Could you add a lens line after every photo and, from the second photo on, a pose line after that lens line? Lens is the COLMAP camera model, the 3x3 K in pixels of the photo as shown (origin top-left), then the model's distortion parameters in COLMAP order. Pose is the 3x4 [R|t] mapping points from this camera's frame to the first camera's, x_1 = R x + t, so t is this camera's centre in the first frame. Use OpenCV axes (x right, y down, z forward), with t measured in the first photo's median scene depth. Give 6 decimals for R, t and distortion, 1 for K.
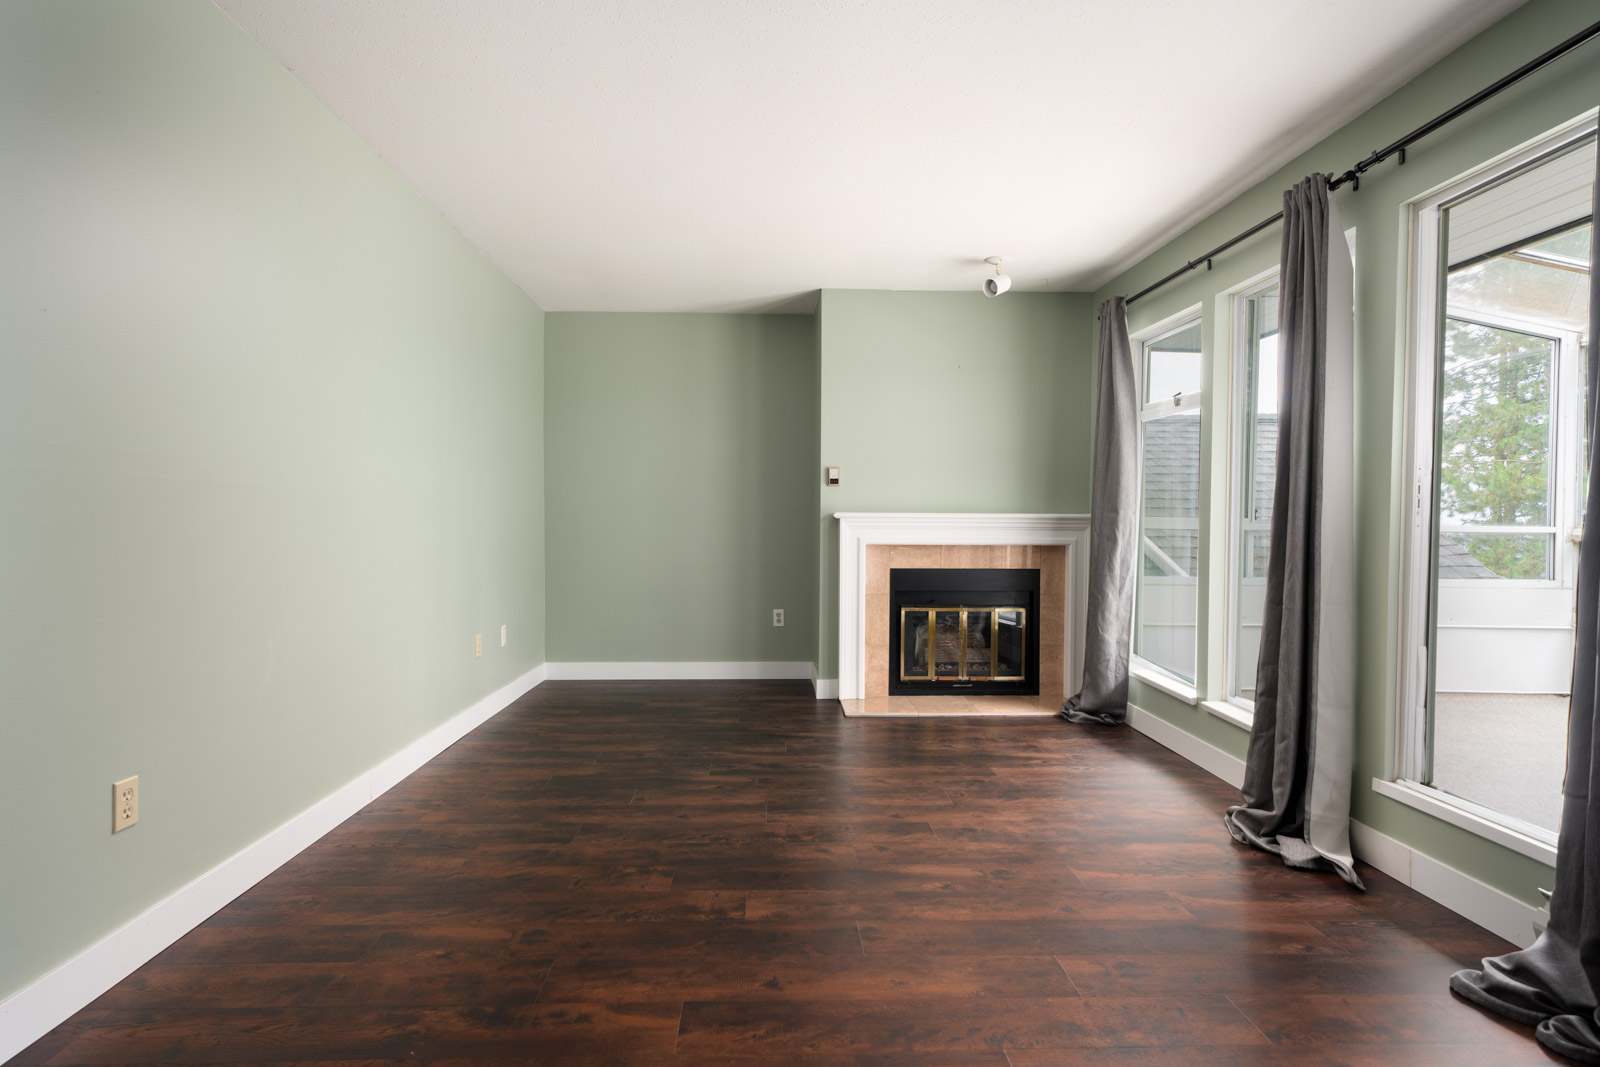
lens RADIAL K [[829.0, 0, 796.5], [0, 829.0, 529.9], [0, 0, 1]] dist [0.002850, 0.000340]
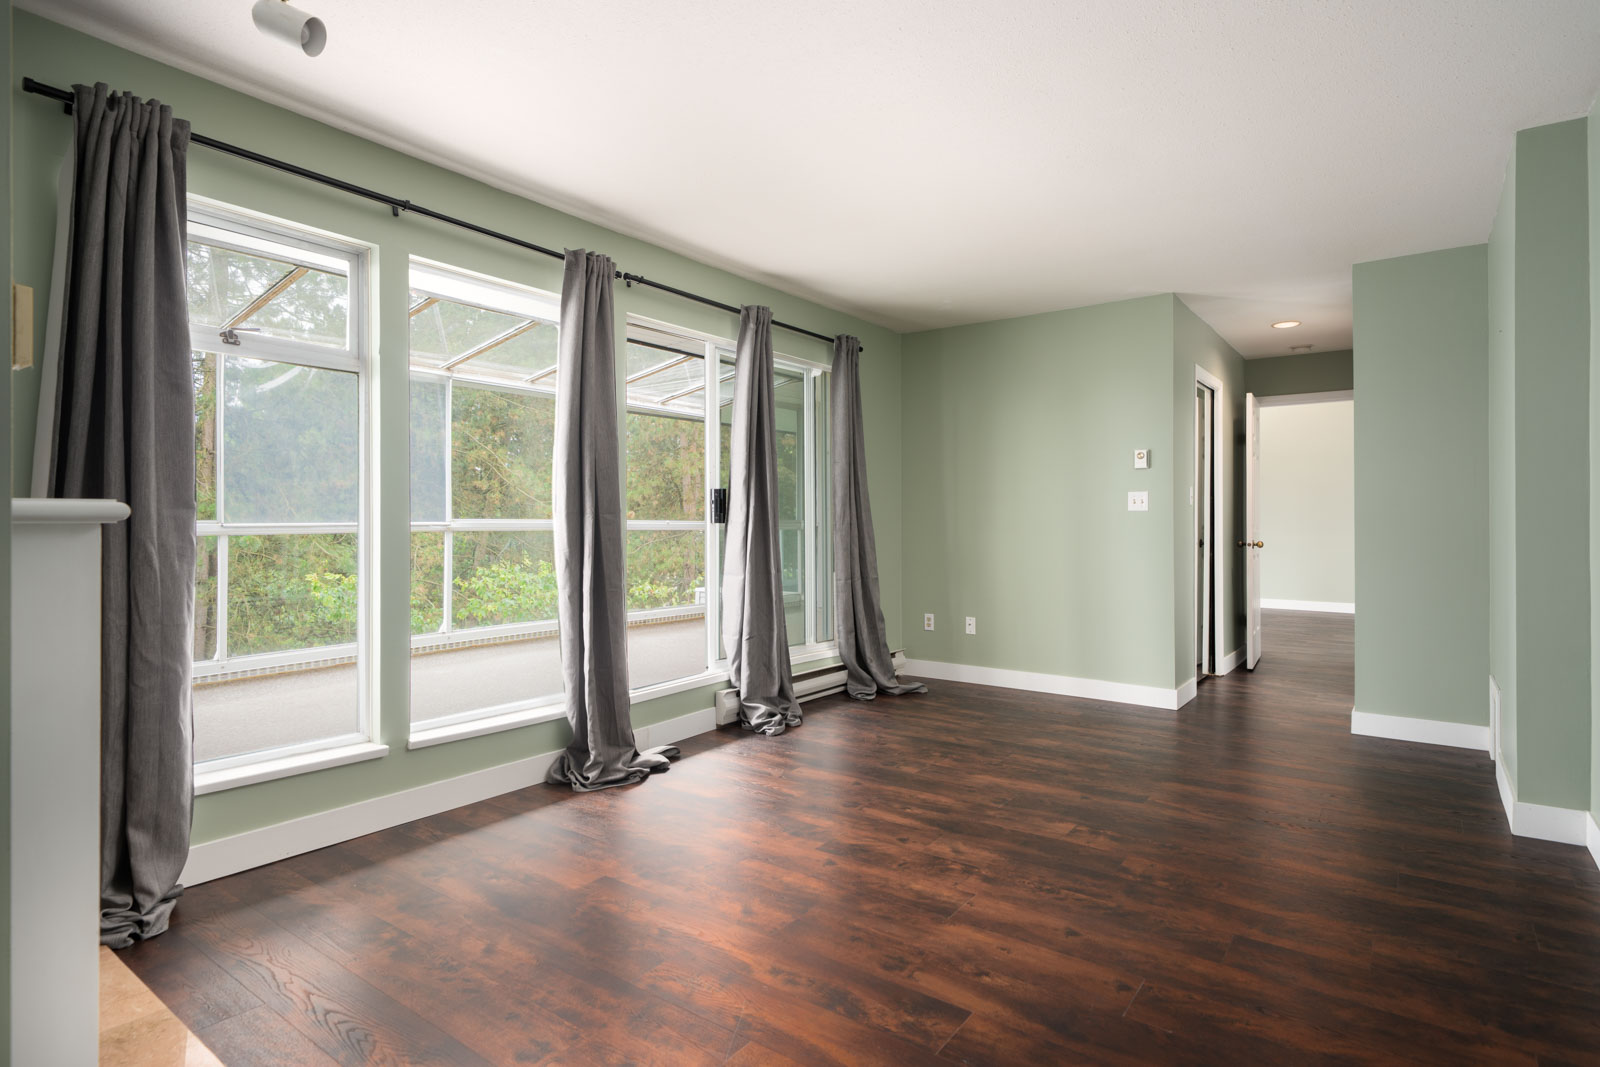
lens RADIAL K [[829.0, 0, 803.8], [0, 829.0, 527.3], [0, 0, 1]] dist [0.002850, 0.000340]
pose [[-0.781657, -0.013025, 0.623573, -0.447270], [0.002897, 0.999695, 0.024513, -0.034612], [-0.623702, 0.020967, -0.781381, 1.898203]]
